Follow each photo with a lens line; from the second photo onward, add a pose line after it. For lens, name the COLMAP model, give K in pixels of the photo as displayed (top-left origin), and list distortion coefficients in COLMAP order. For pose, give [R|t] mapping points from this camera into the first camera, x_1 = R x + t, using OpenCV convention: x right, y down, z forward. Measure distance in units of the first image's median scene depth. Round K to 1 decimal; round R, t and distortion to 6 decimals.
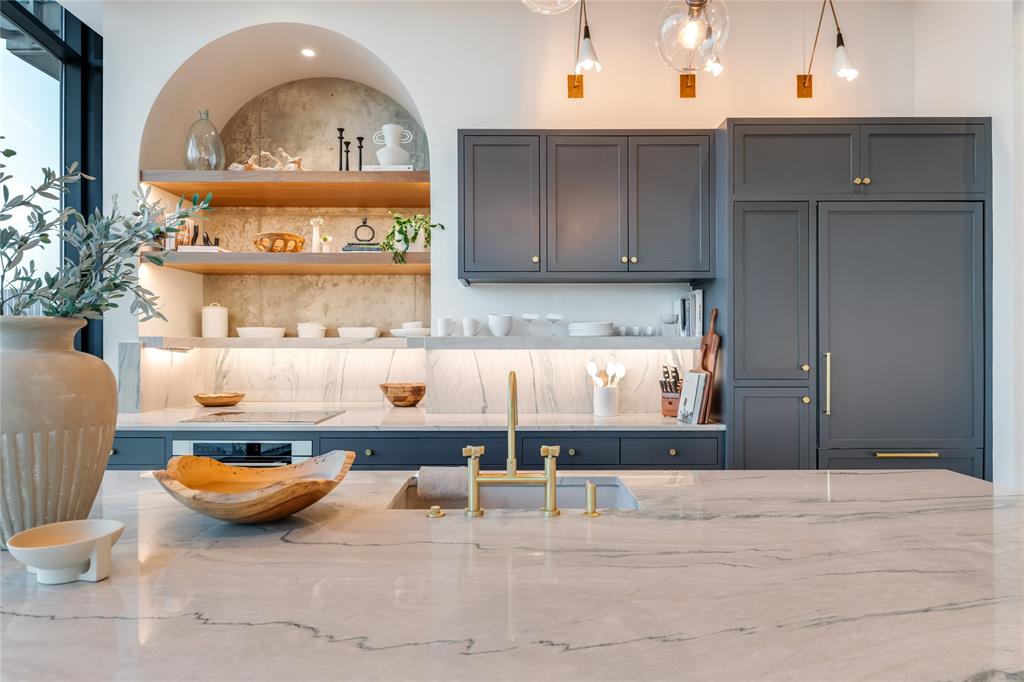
lens RADIAL K [[602.3, 0, 512.0], [0, 602.3, 341.0], [0, 0, 1]] dist [0.014956, -0.000592]
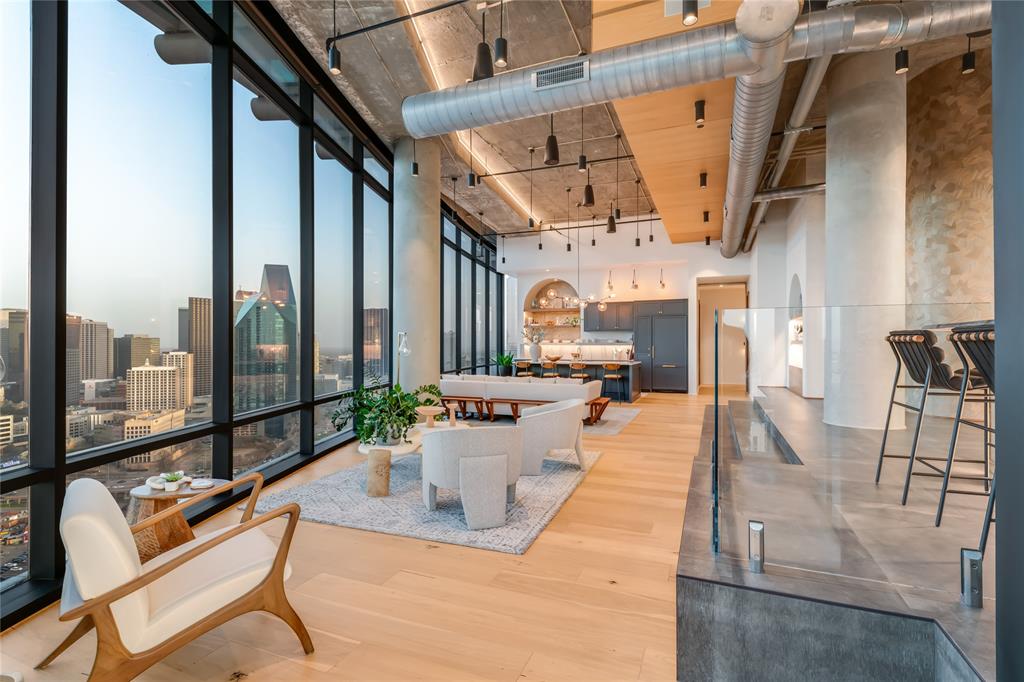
lens RADIAL K [[481.7, 0, 512.0], [0, 481.7, 341.0], [0, 0, 1]] dist [-0.001765, -0.005463]
pose [[0.922583, -0.001412, -0.385795, 0.812276], [0.001656, 0.999999, 0.000301, -0.022017], [0.385794, -0.000916, 0.922584, -2.651073]]
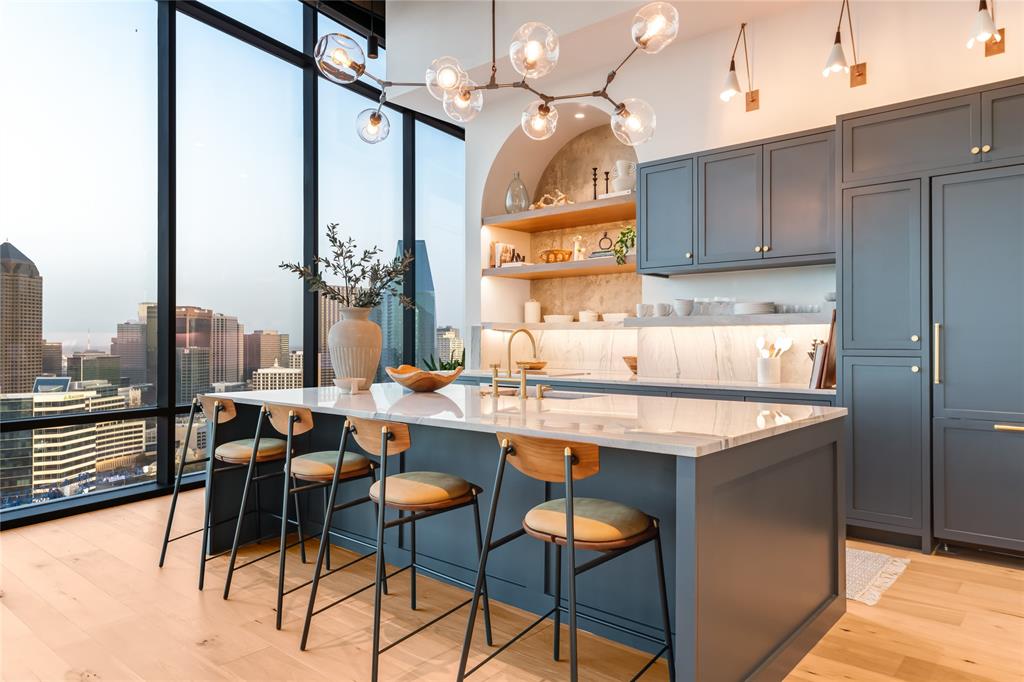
lens RADIAL K [[666.9, 0, 512.0], [0, 666.9, 341.0], [0, 0, 1]] dist [0.025639, 0.000756]
pose [[0.754672, 0.000675, -0.656102, 0.596598], [0.002885, 0.999986, 0.004347, 0.034603], [0.656096, -0.005173, 0.754659, -0.279701]]
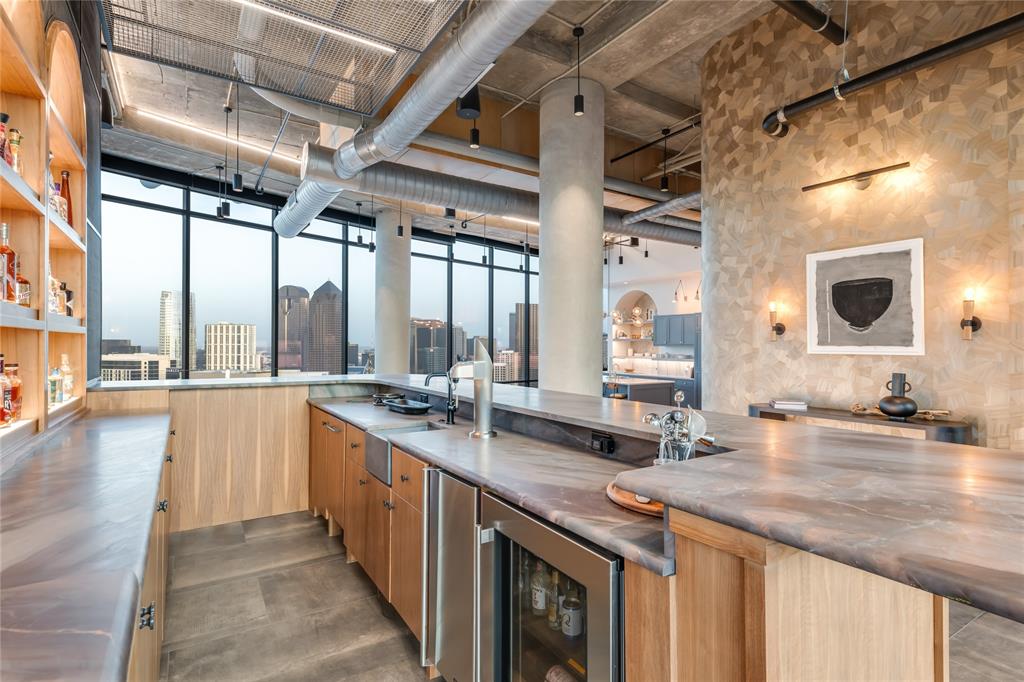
lens RADIAL K [[507.9, 0, 512.0], [0, 507.9, 341.0], [0, 0, 1]] dist [0.003935, -0.007781]
pose [[0.536139, -0.002611, -0.844126, 2.424099], [0.004428, 0.999990, -0.000280, -0.129688], [0.844118, -0.003587, 0.536146, -1.907029]]
